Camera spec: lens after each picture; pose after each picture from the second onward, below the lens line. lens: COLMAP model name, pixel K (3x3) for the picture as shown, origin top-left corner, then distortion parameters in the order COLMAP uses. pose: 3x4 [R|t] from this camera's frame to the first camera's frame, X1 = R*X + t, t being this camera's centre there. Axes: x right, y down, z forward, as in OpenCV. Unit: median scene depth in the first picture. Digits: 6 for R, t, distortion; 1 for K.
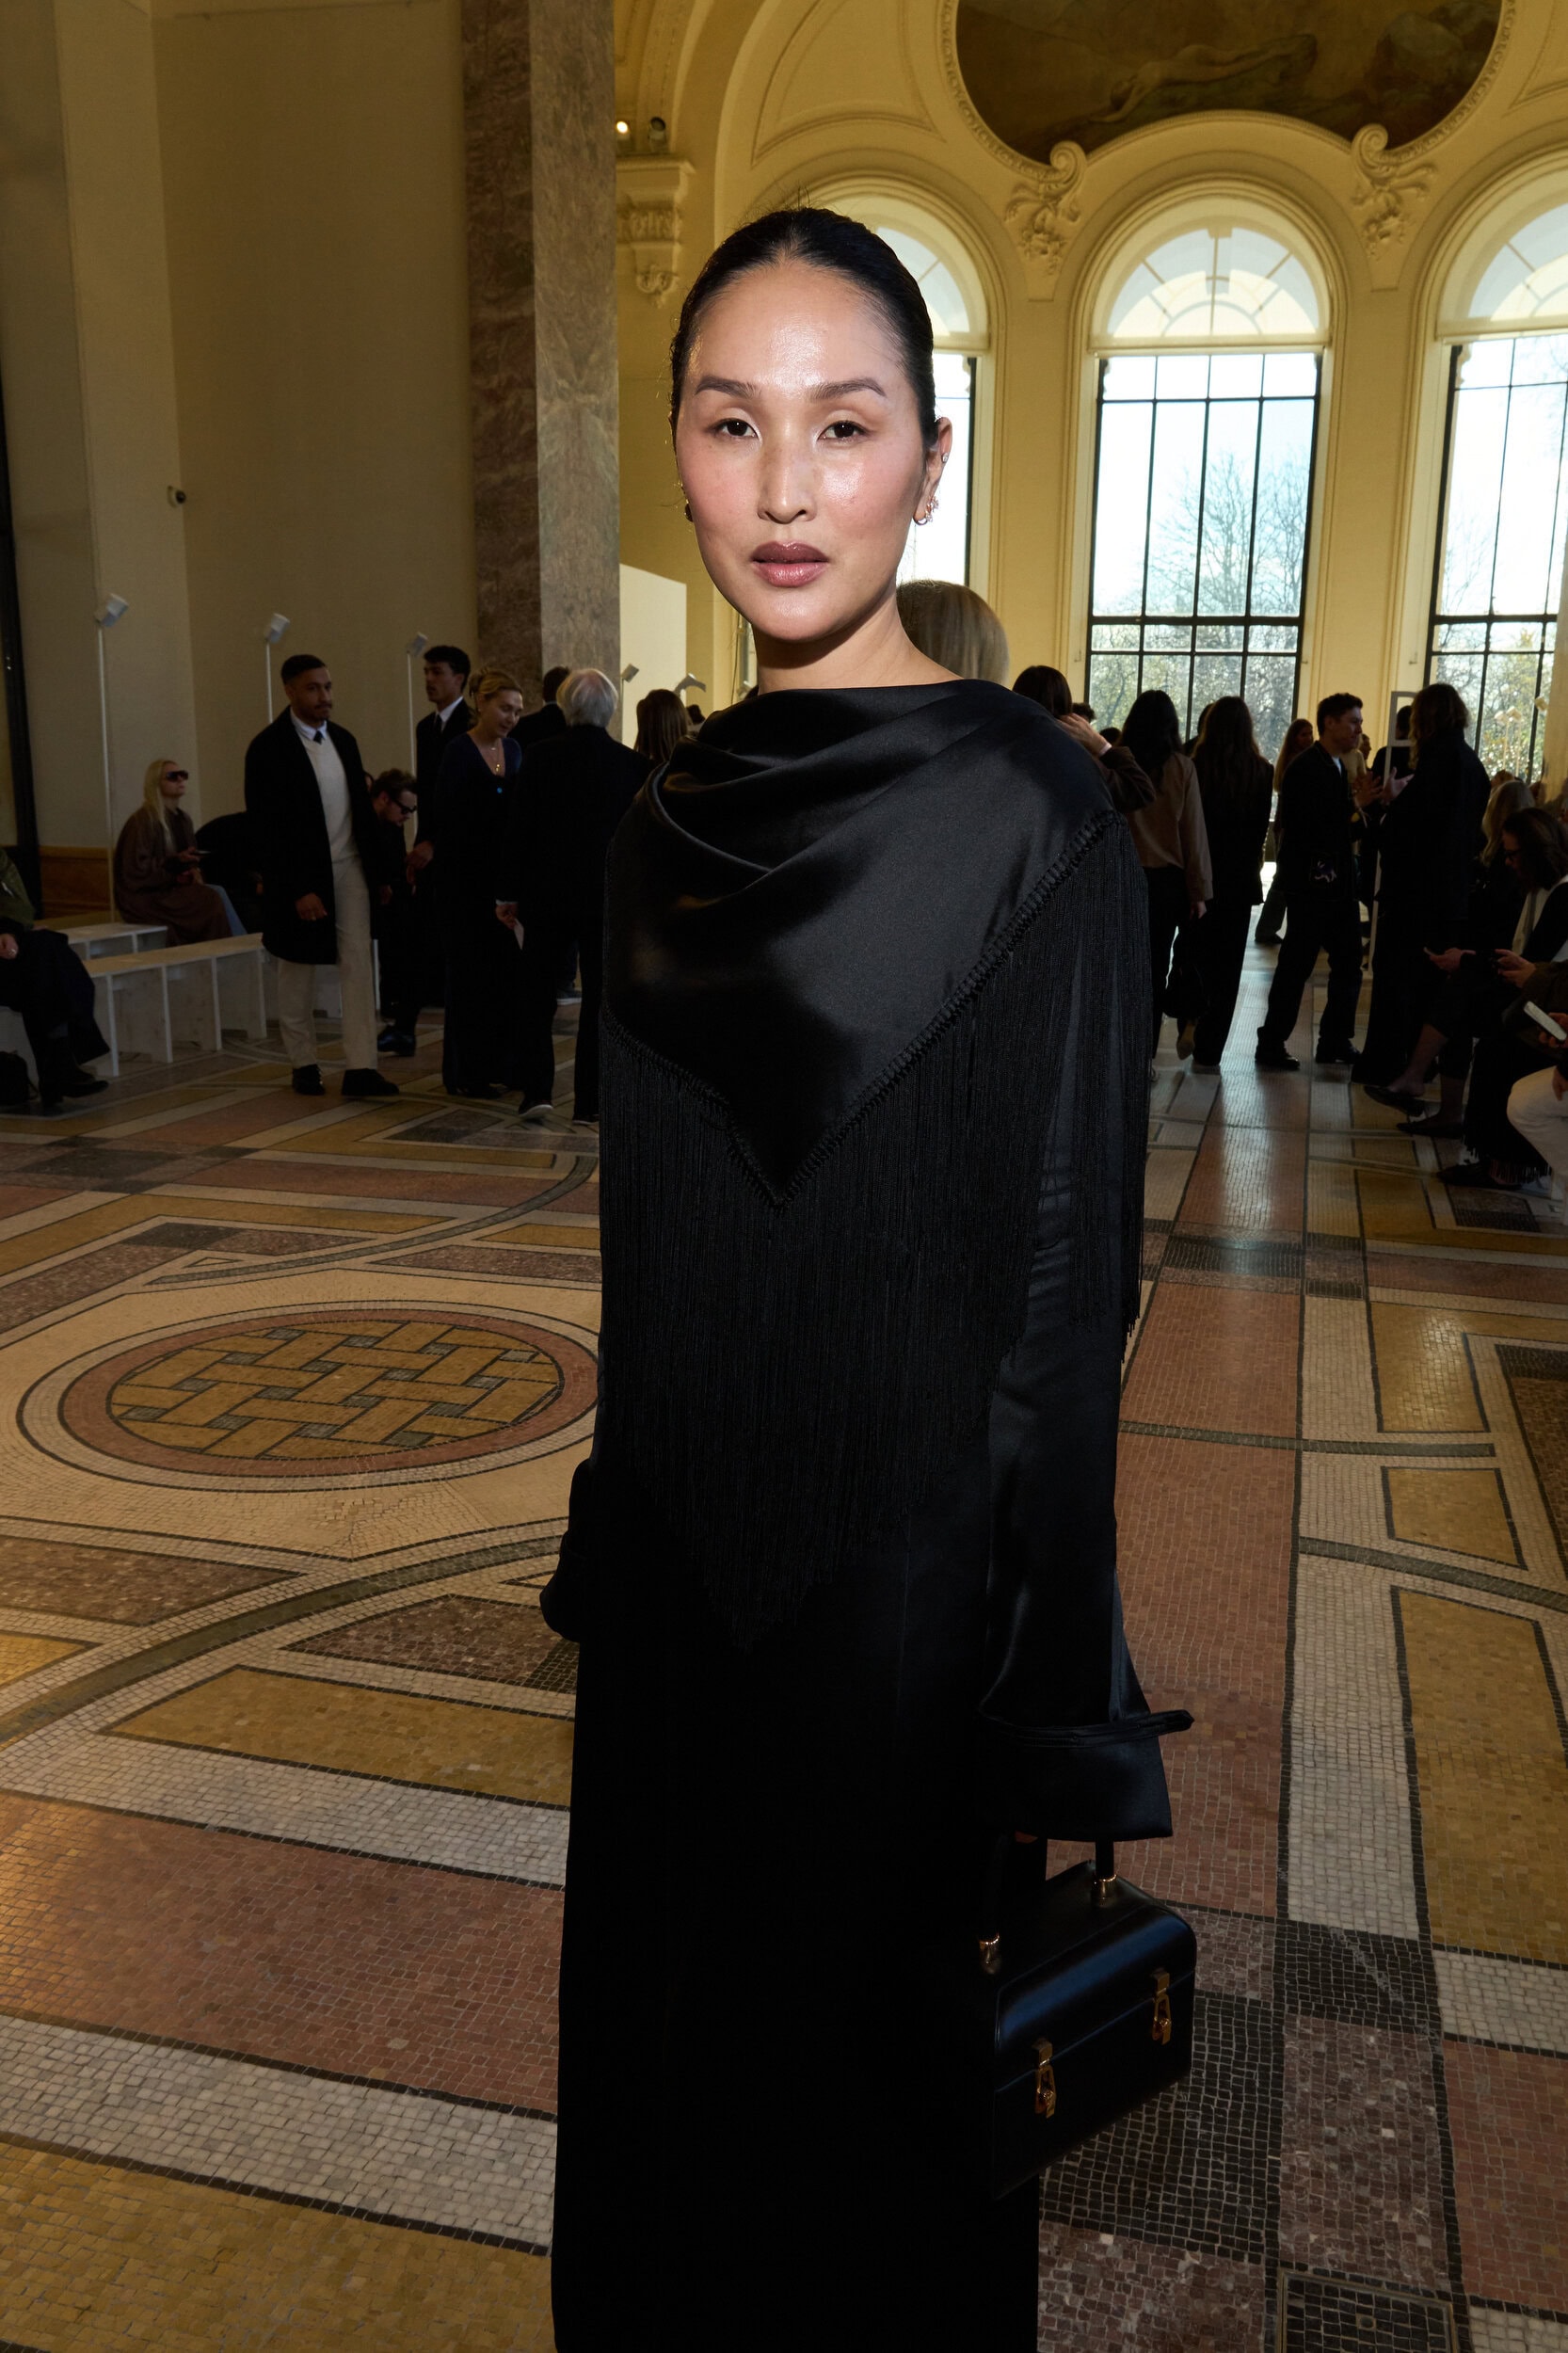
lens RADIAL K [[1875.6, 0, 875.6], [0, 1875.6, 1207.1], [0, 0, 1]] dist [-0.003803, -0.002643]
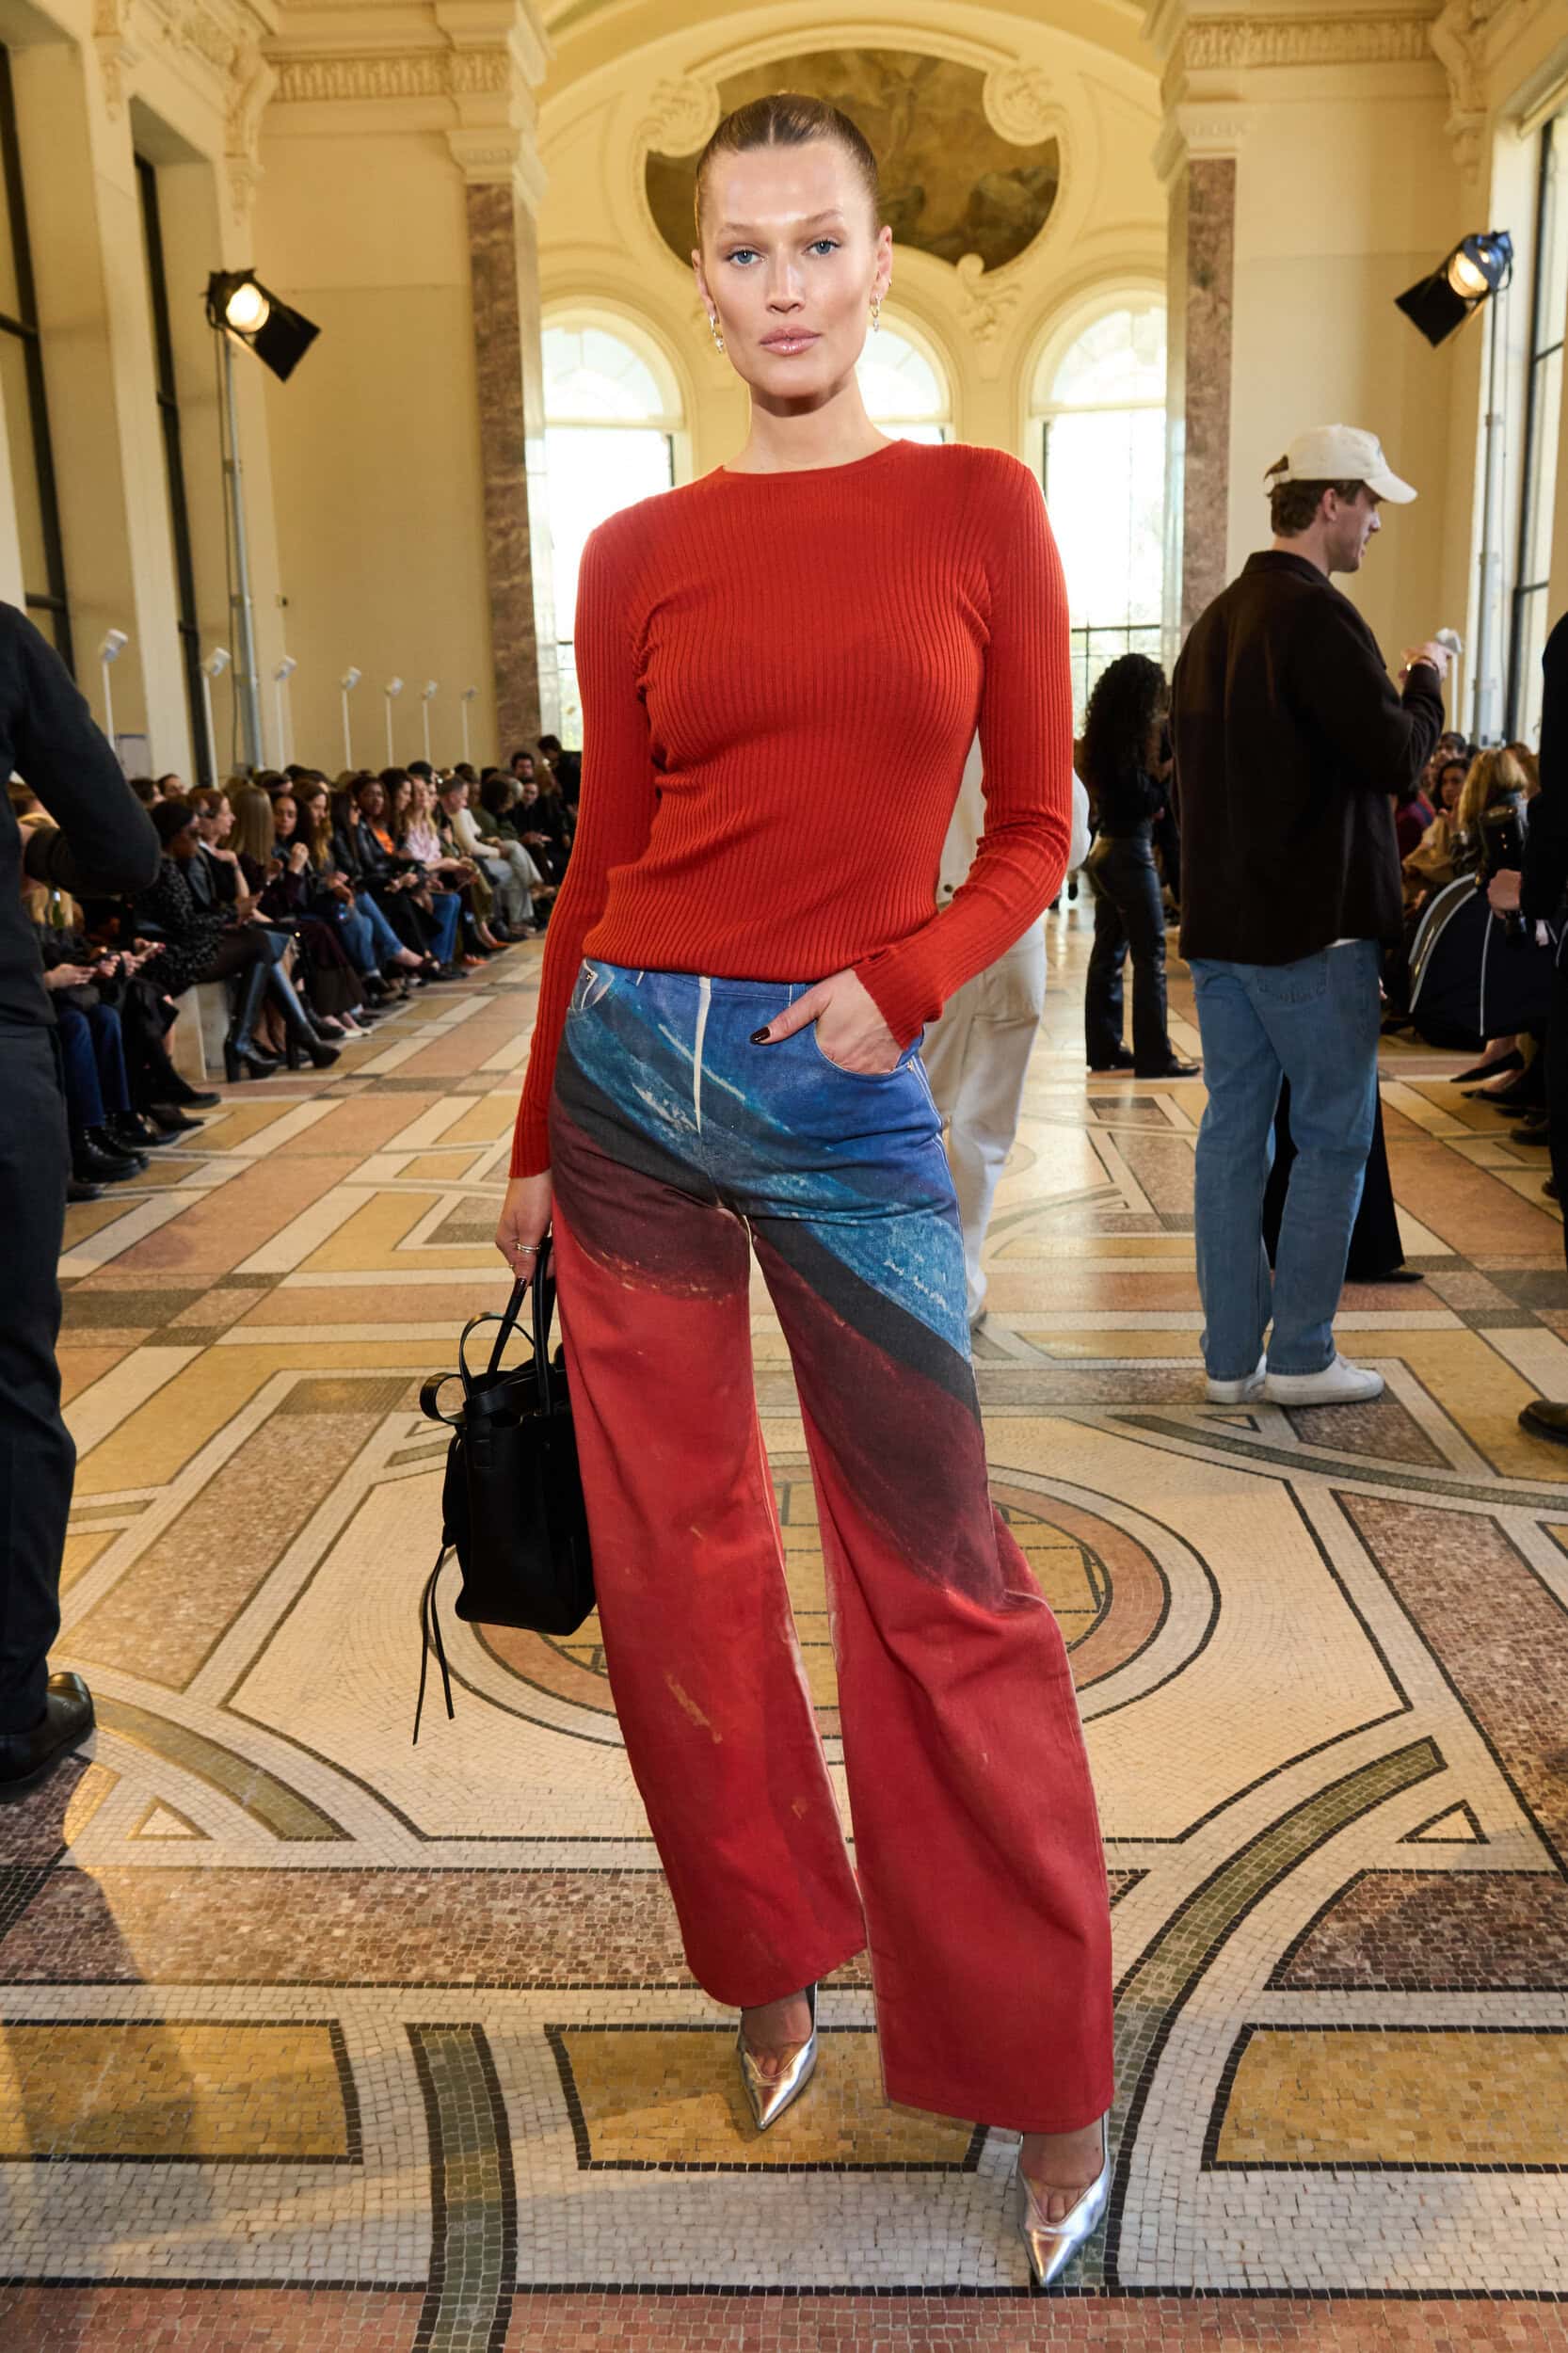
lens RADIAL K [[2030.9, 0, 791.1], [0, 2030.9, 1271.9], [0, 0, 1]] dist [-0.010035, -0.004300]
pose [[0.981117, -0.090087, 0.171151, -0.820356], [0.088158, 0.995928, 0.018856, 0.447573], [-0.172153, -0.003411, 0.985064, -1.862140]]
